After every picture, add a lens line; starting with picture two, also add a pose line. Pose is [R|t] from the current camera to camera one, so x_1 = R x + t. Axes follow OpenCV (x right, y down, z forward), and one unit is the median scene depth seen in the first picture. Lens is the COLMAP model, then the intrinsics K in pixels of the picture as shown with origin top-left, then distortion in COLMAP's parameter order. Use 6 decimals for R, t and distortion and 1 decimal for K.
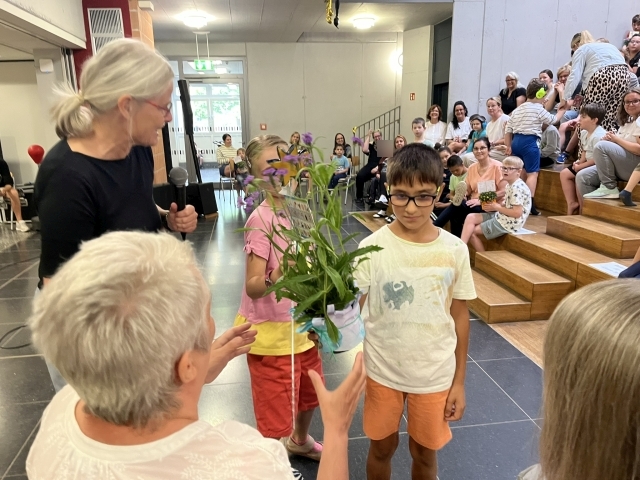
lens RADIAL K [[483.2, 0, 320.0], [0, 483.2, 240.0], [0, 0, 1]] dist [0.031164, -0.072214]
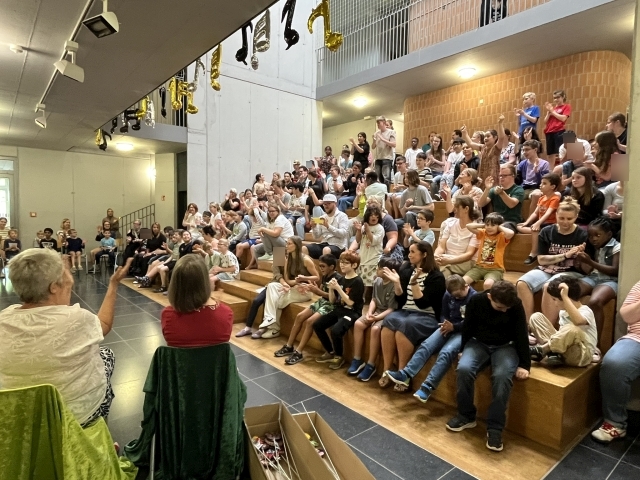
lens RADIAL K [[389.4, 0, 304.7], [0, 389.4, 241.9], [0, 0, 1]] dist [0.002384, 0.000597]
pose [[0.867334, -0.000690, 0.497727, -0.022484], [0.084668, 0.985629, -0.146175, 0.042588], [-0.490473, 0.168924, 0.854927, -0.202003]]
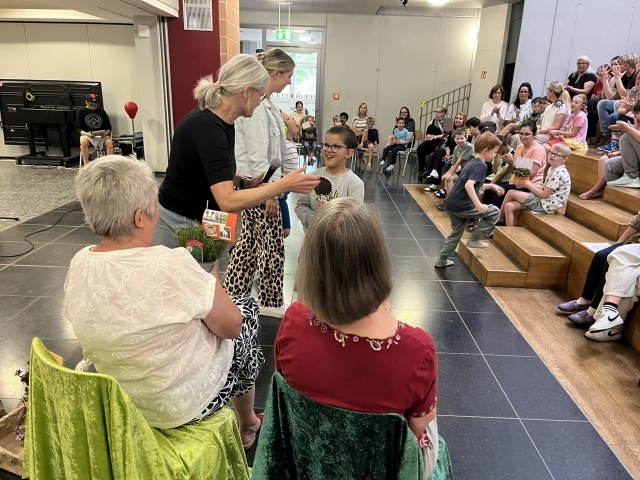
lens RADIAL K [[489.7, 0, 320.0], [0, 489.7, 240.0], [0, 0, 1]] dist [-0.001141, -0.003231]
pose [[0.983402, 0.101757, -0.150217, 0.055791], [-0.092922, 0.993567, 0.064726, 0.011478], [0.155837, -0.049693, 0.986532, -0.083229]]
